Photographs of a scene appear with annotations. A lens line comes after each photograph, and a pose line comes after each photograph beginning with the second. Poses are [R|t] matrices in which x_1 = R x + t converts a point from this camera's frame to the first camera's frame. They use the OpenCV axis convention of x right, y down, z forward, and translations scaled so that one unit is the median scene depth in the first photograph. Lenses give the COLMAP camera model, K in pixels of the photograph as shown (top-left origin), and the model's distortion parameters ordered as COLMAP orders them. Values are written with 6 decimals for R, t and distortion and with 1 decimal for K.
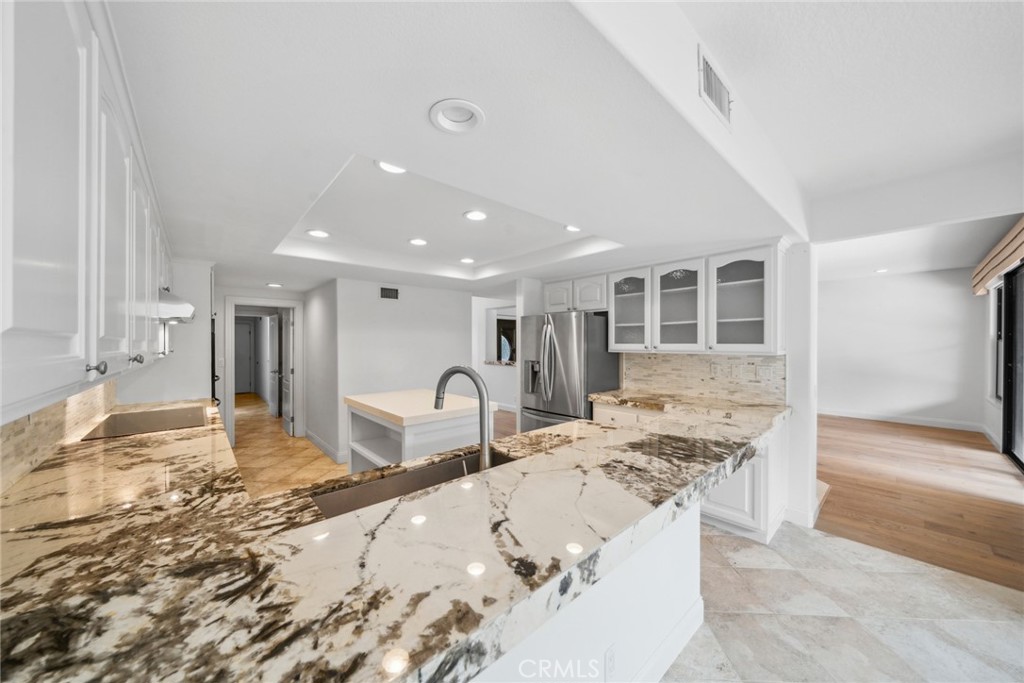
lens RADIAL K [[354.1, 0, 512.7], [0, 354.1, 346.1], [0, 0, 1]] dist [-0.000519, 0.000005]
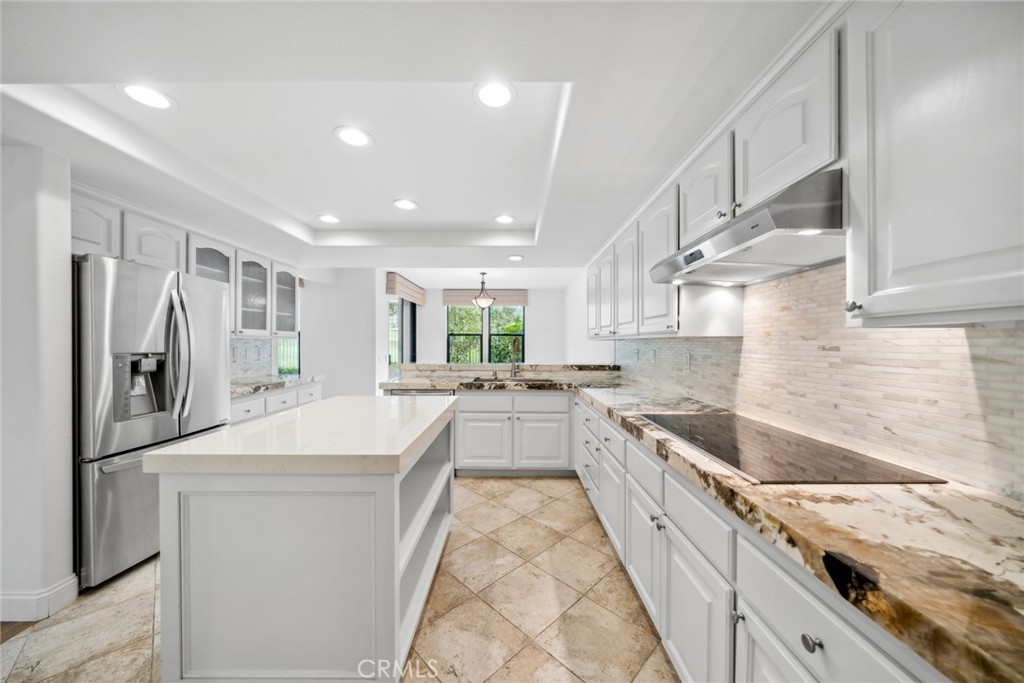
lens RADIAL K [[354.1, 0, 516.0], [0, 354.1, 343.1], [0, 0, 1]] dist [-0.000519, 0.000005]
pose [[-0.744445, -0.000503, 0.667684, -0.869943], [-0.000663, 1.000000, 0.000013, 0.035399], [-0.667684, -0.000433, -0.744445, 1.283855]]
